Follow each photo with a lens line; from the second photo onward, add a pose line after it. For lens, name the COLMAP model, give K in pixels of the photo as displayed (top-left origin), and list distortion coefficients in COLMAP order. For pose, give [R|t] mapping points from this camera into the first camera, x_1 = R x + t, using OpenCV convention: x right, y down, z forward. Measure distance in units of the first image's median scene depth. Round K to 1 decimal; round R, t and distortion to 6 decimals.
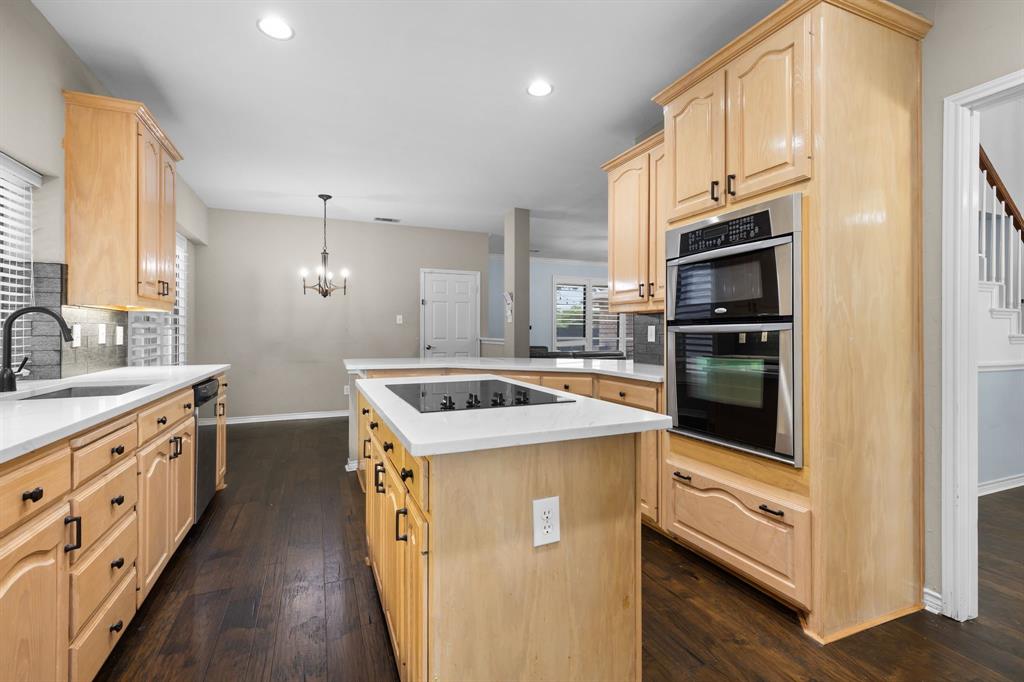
lens RADIAL K [[466.5, 0, 517.4], [0, 466.5, 330.1], [0, 0, 1]] dist [0.008083, -0.001260]
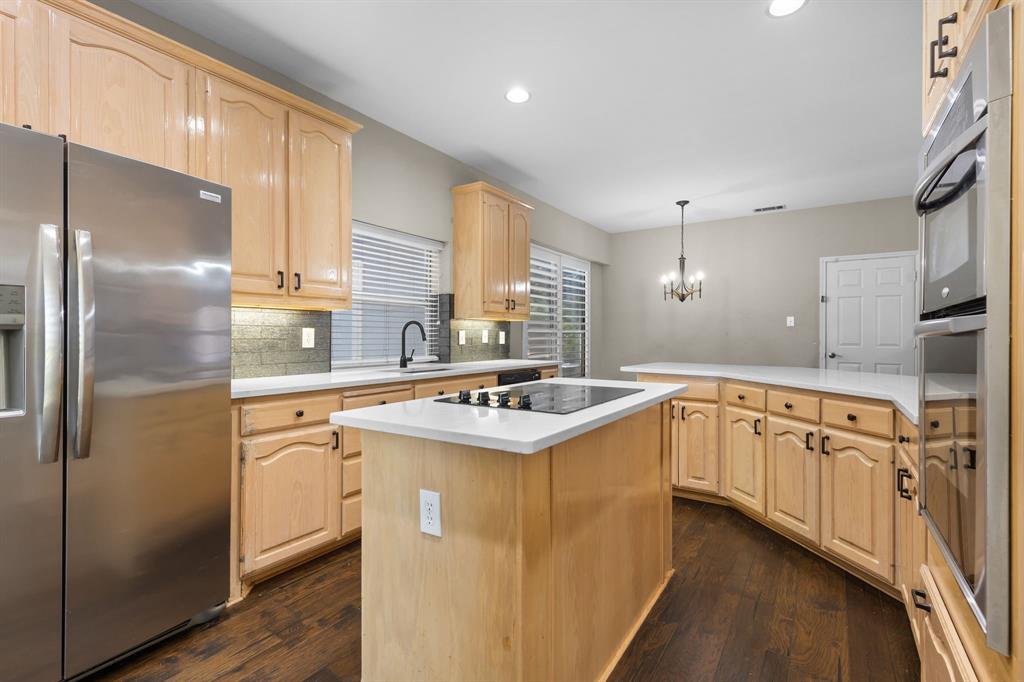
lens RADIAL K [[466.5, 0, 513.1], [0, 466.5, 337.8], [0, 0, 1]] dist [0.008083, -0.001260]
pose [[0.544597, 0.004143, -0.838688, 0.518186], [0.001959, 0.999979, 0.006212, 0.003323], [0.838696, -0.005026, 0.544577, 0.287260]]
